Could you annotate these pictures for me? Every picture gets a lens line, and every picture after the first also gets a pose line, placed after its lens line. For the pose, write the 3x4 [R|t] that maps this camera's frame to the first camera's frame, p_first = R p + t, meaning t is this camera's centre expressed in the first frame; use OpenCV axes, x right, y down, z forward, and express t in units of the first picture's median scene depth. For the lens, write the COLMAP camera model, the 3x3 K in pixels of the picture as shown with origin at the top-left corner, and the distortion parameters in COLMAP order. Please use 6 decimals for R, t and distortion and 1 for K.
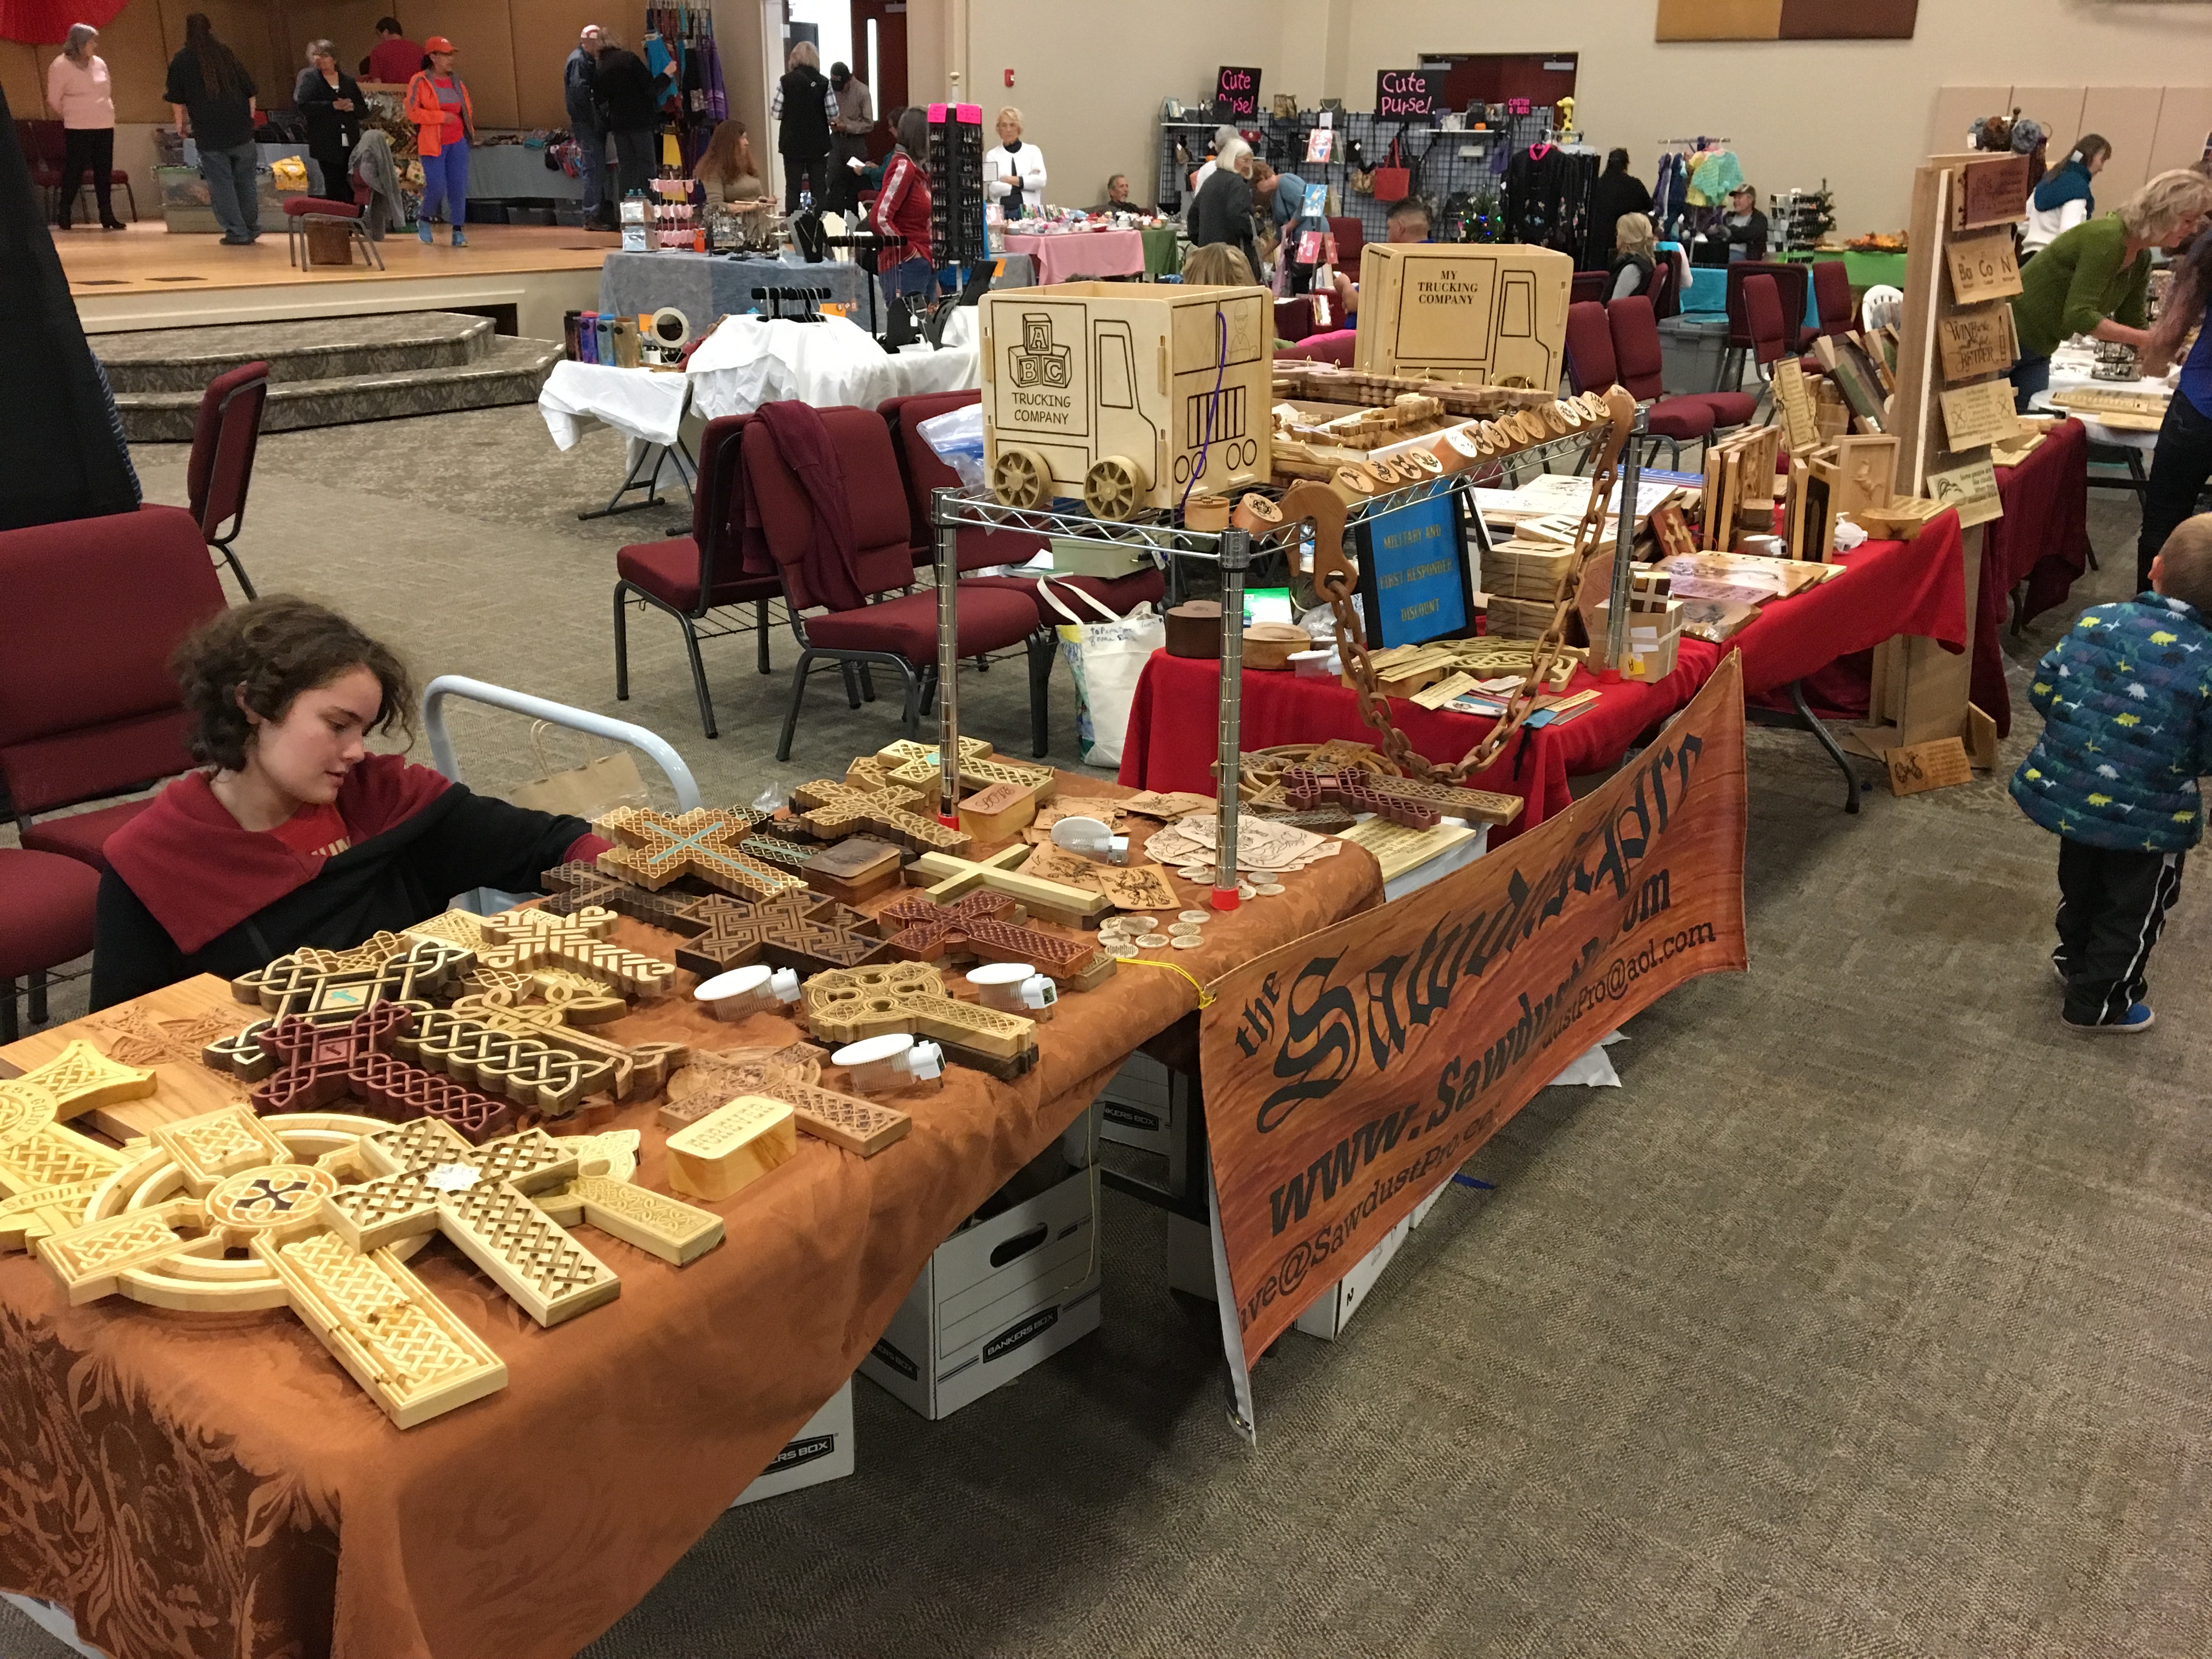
lens RADIAL K [[1873.6, 0, 1105.9], [0, 1873.6, 815.7], [0, 0, 1]] dist [0.082974, -0.125086]
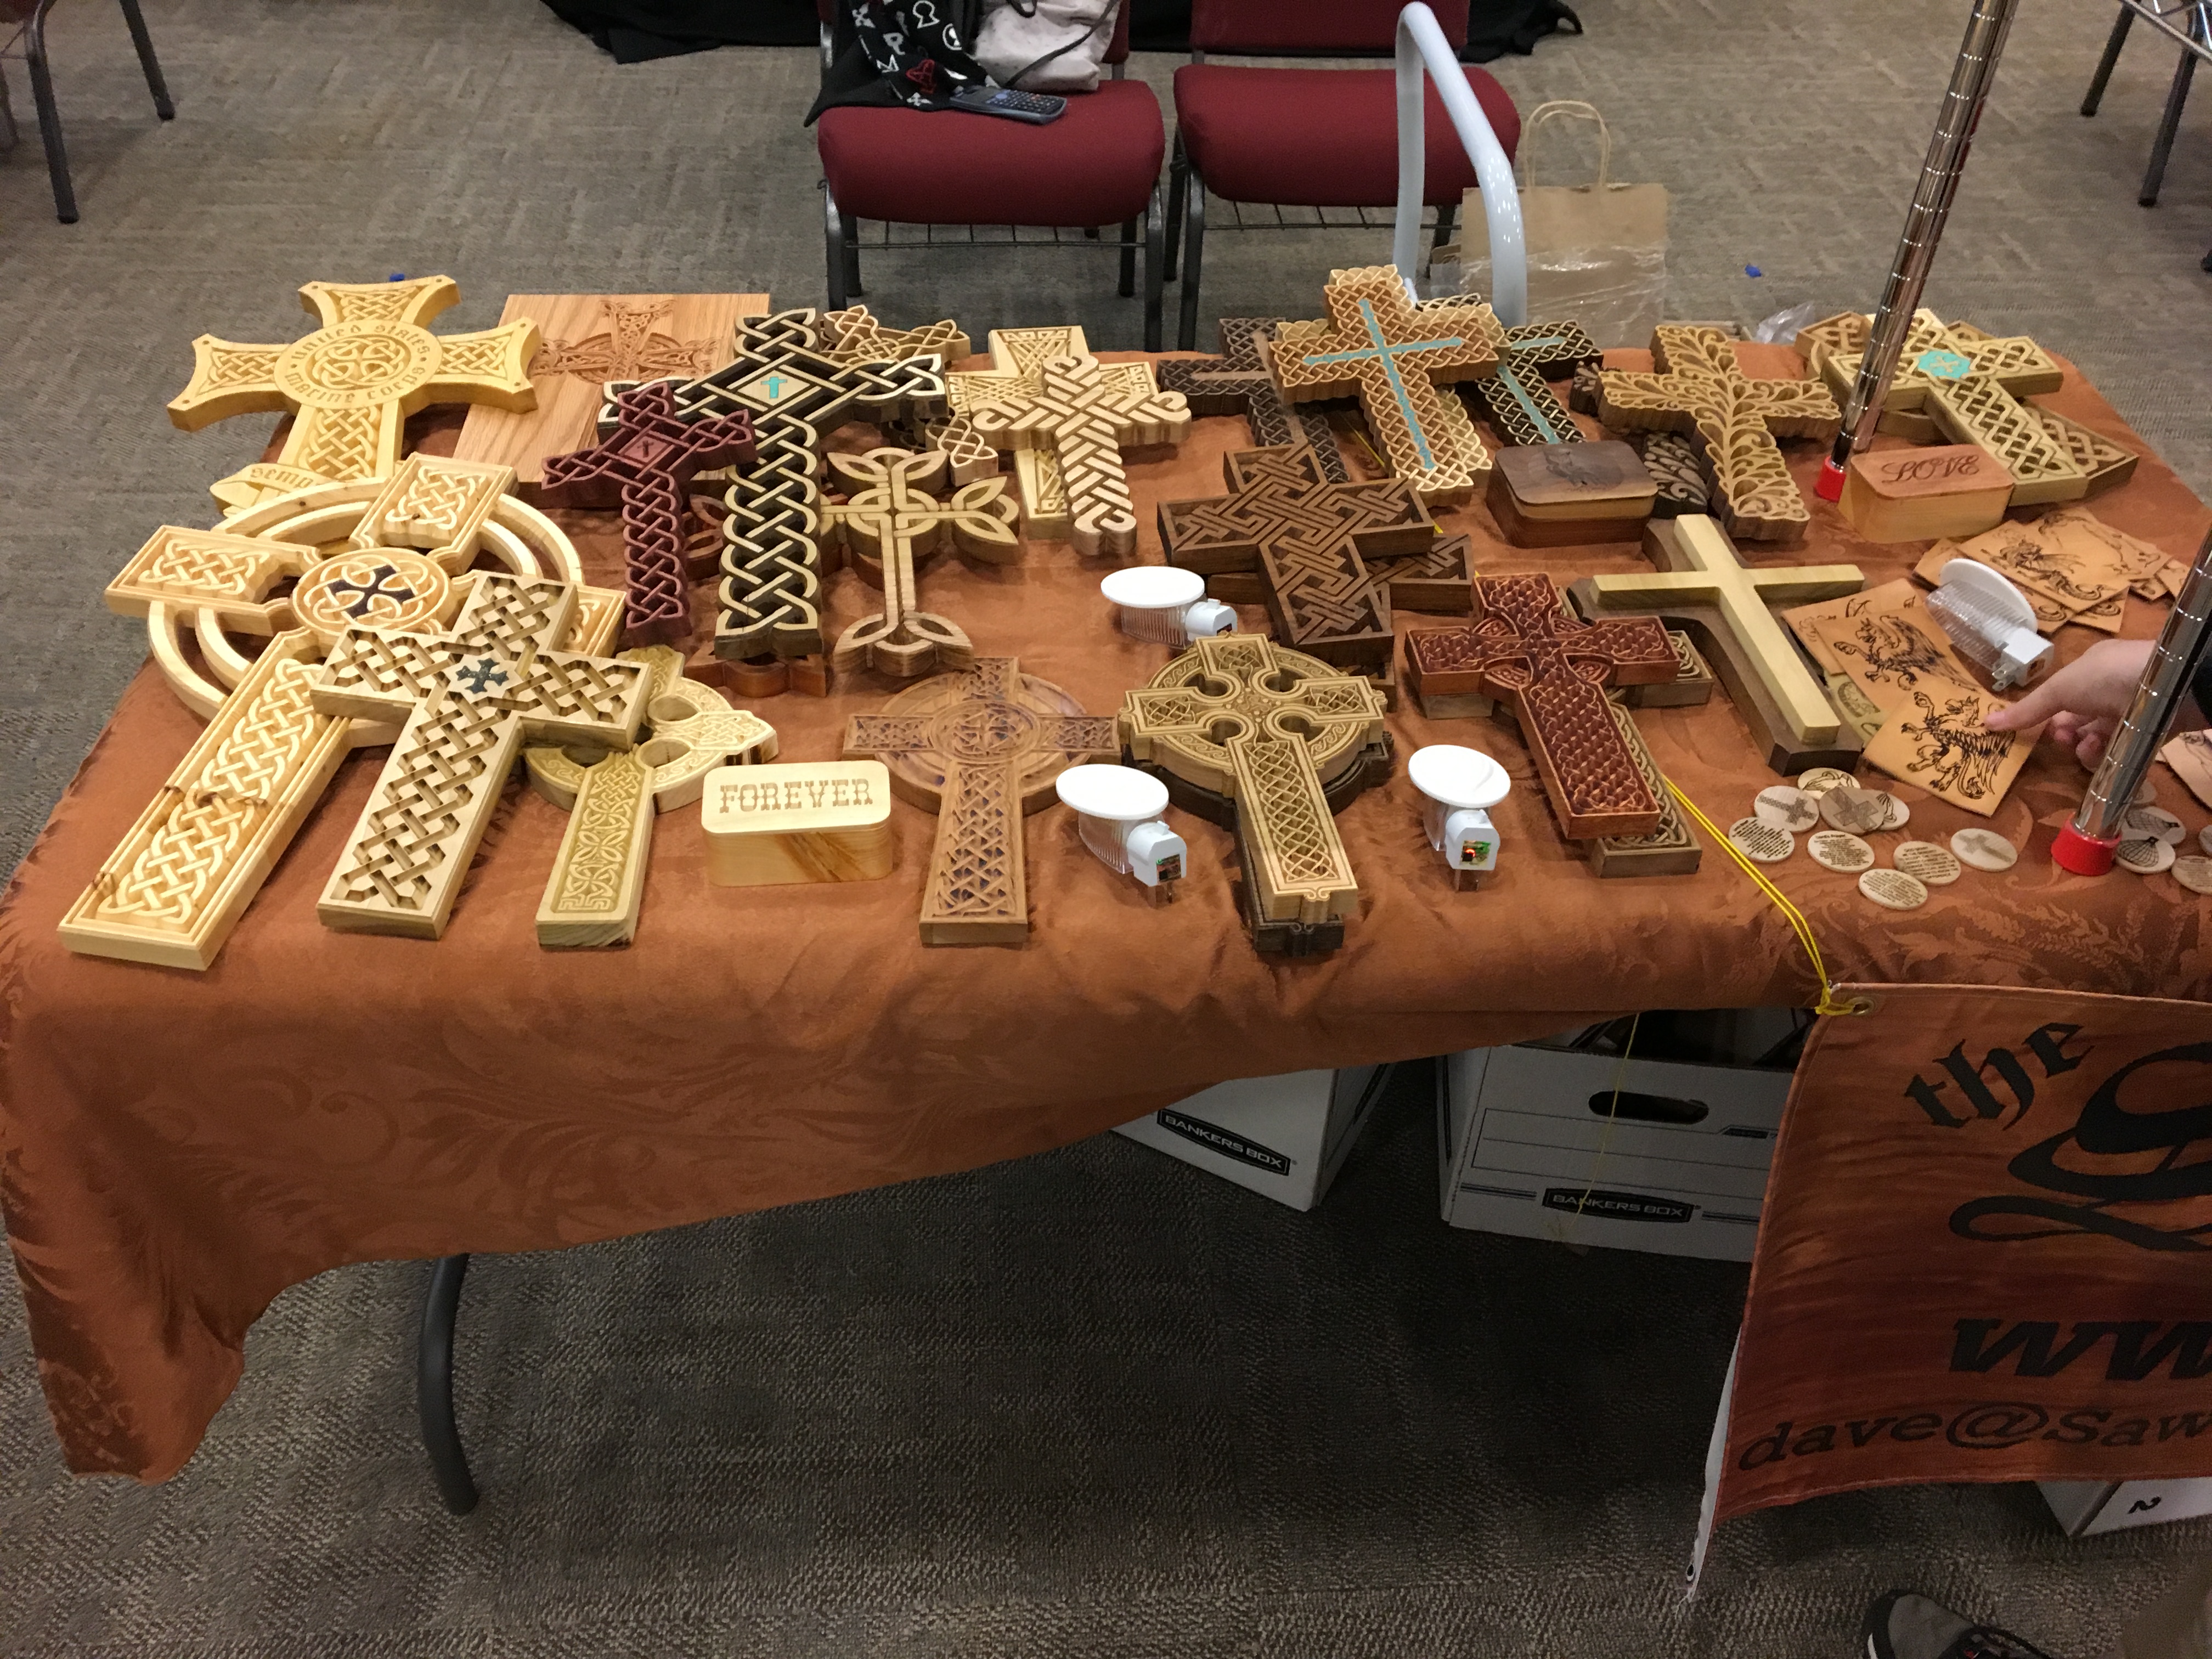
lens RADIAL K [[1861.3, 0, 1089.1], [0, 1861.3, 819.2], [0, 0, 1]] dist [0.082801, -0.120066]
pose [[0.621623, 0.515014, -0.590209, 0.219176], [-0.281748, 0.850051, 0.445007, -0.128138], [0.730892, -0.110337, 0.673515, 0.525311]]
